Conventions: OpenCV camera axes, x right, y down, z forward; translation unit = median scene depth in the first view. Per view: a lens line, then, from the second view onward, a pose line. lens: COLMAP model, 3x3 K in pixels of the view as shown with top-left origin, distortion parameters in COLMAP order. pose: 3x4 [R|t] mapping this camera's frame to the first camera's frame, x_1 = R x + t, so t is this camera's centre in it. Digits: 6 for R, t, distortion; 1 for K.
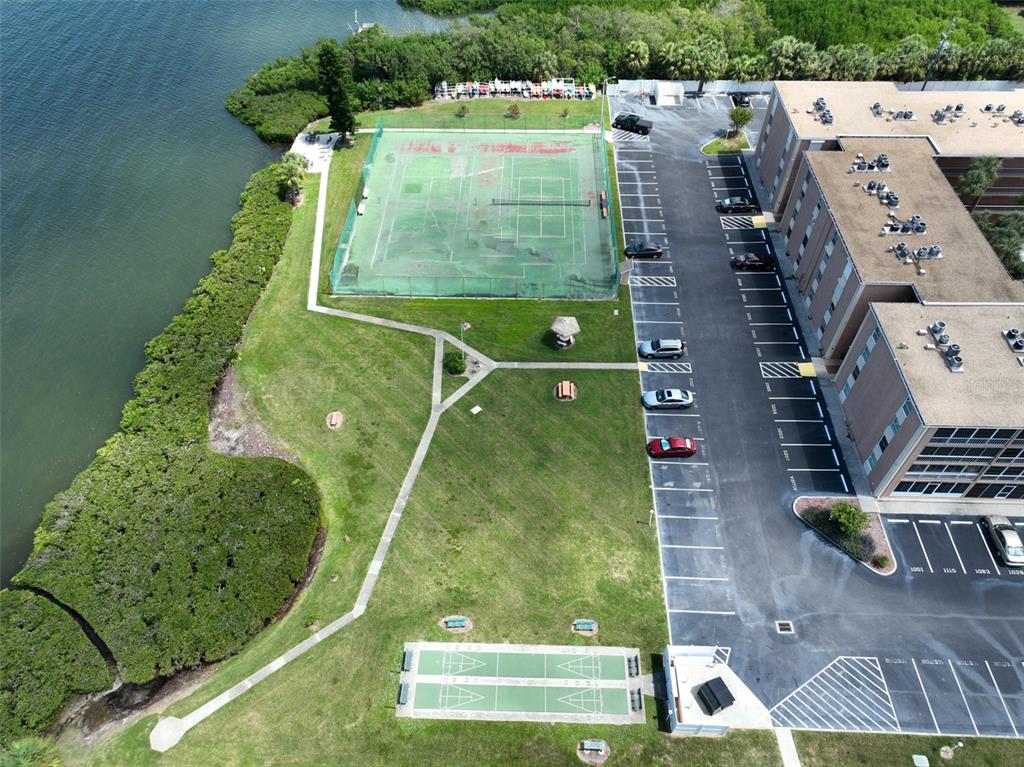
lens RADIAL K [[712.1, 0, 512.7], [0, 712.1, 380.6], [0, 0, 1]] dist [-0.001487, 0.017601]
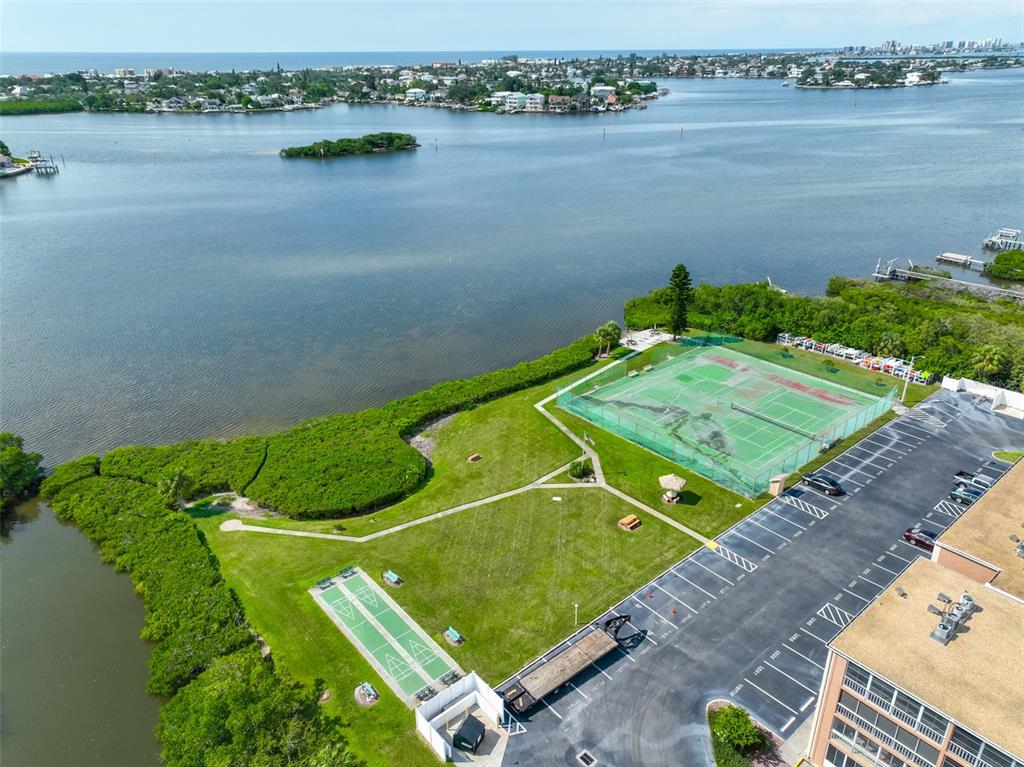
lens RADIAL K [[712.1, 0, 511.3], [0, 712.1, 384.2], [0, 0, 1]] dist [-0.001487, 0.017601]
pose [[0.664616, 0.309103, -0.680251, 0.624978], [-0.555565, 0.813218, -0.173273, 0.130401], [0.499633, 0.493084, 0.712205, 0.043821]]
